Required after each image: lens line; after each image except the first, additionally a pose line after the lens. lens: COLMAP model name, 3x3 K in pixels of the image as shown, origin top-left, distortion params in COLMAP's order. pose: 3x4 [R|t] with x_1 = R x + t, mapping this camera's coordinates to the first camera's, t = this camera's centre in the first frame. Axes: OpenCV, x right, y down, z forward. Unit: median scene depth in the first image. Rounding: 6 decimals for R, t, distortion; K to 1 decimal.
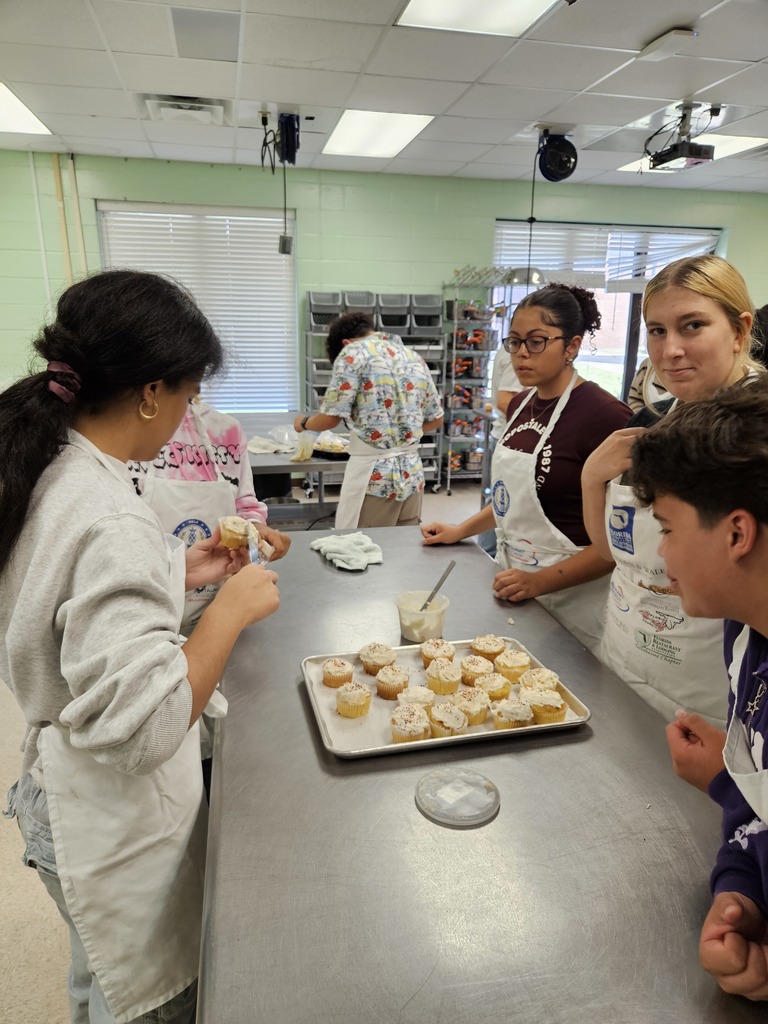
lens RADIAL K [[681.7, 0, 390.1], [0, 681.7, 507.8], [0, 0, 1]] dist [0.075274, 0.002676]
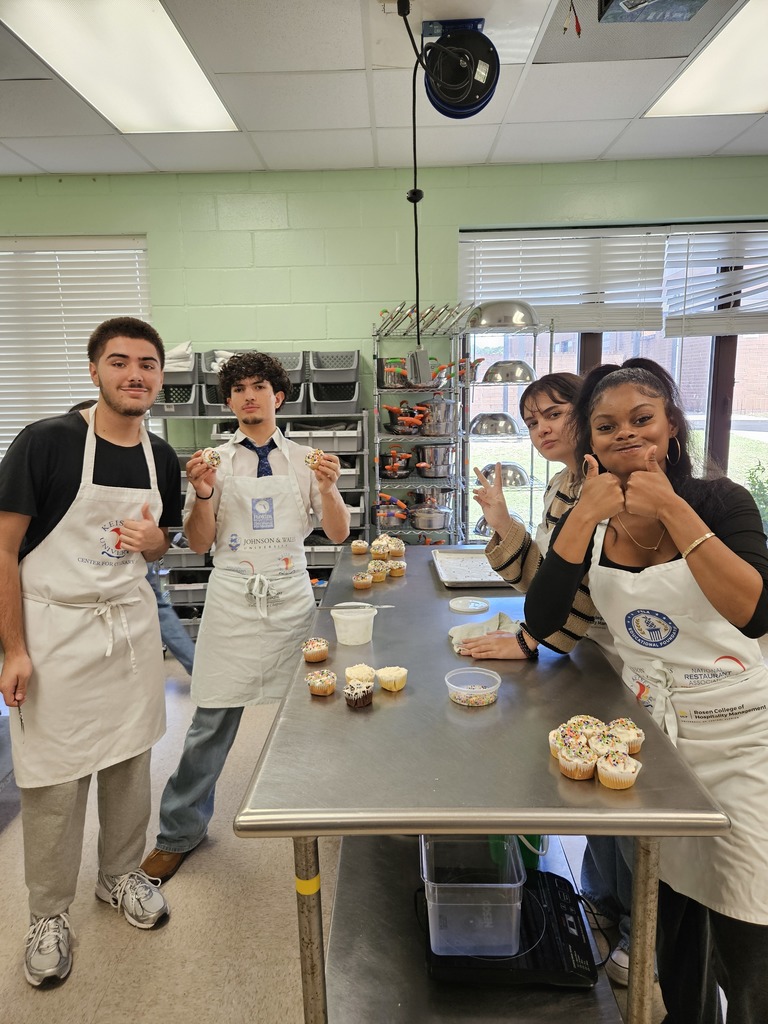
lens RADIAL K [[681.7, 0, 378.6], [0, 681.7, 517.1], [0, 0, 1]] dist [0.075274, 0.002676]
pose [[0.966803, 0.025091, -0.254287, 0.243114], [-0.042614, 0.997063, -0.063637, -0.114154], [0.251944, 0.072361, 0.965033, 0.393722]]
